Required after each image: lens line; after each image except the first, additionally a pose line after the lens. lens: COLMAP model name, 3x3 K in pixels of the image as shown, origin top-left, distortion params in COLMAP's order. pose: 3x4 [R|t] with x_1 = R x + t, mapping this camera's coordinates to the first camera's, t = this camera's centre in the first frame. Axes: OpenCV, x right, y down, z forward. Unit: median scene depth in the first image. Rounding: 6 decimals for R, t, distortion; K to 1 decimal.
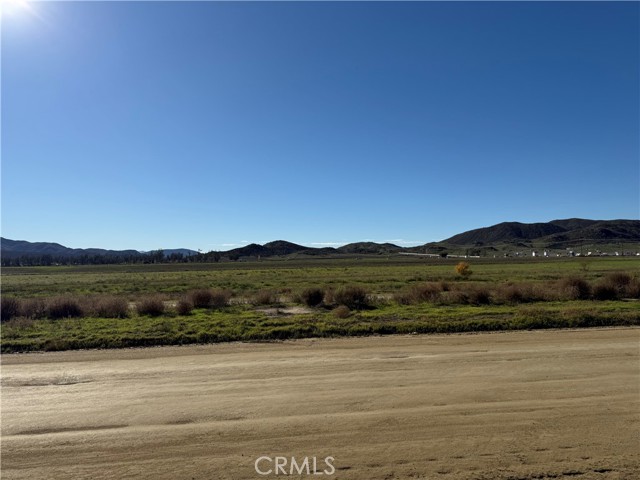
lens RADIAL K [[453.5, 0, 320.0], [0, 453.5, 240.0], [0, 0, 1]] dist [-0.000372, -0.007411]
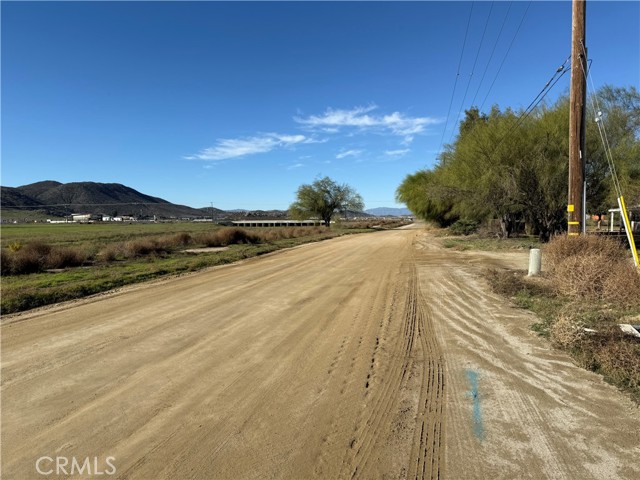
lens RADIAL K [[453.5, 0, 320.0], [0, 453.5, 240.0], [0, 0, 1]] dist [-0.000372, -0.007411]
pose [[0.359019, -0.039172, 0.932508, 0.001073], [-0.027496, 0.998241, 0.052519, 0.003848], [-0.932925, -0.044496, 0.357310, 0.190656]]
